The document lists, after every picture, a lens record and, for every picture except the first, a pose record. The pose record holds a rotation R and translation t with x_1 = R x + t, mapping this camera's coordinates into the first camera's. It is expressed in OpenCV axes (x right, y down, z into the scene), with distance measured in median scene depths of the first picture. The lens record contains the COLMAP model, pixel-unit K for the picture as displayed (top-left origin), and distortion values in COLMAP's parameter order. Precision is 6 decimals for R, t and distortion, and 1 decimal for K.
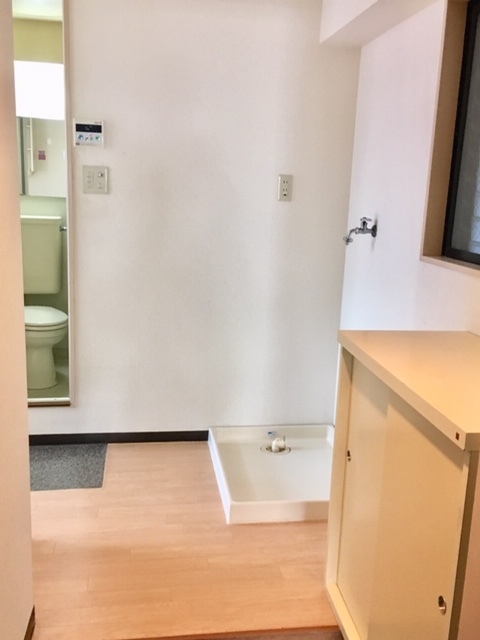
lens RADIAL K [[602.6, 0, 241.4], [0, 602.6, 318.4], [0, 0, 1]] dist [0.030556, 0.000000]
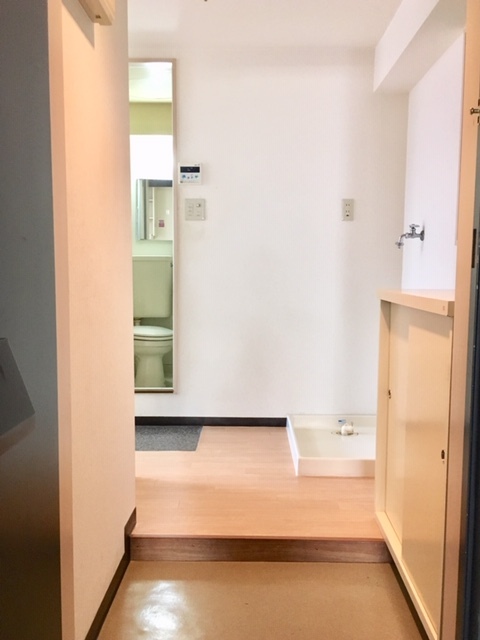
lens RADIAL K [[544.6, 0, 238.9], [0, 544.6, 320.8], [0, 0, 1]] dist [0.038325, -0.000803]
pose [[0.983615, -0.016713, -0.179506, 0.055391], [-0.004921, 0.992834, -0.119402, 0.146254], [0.180215, 0.118329, 0.976484, -0.085863]]
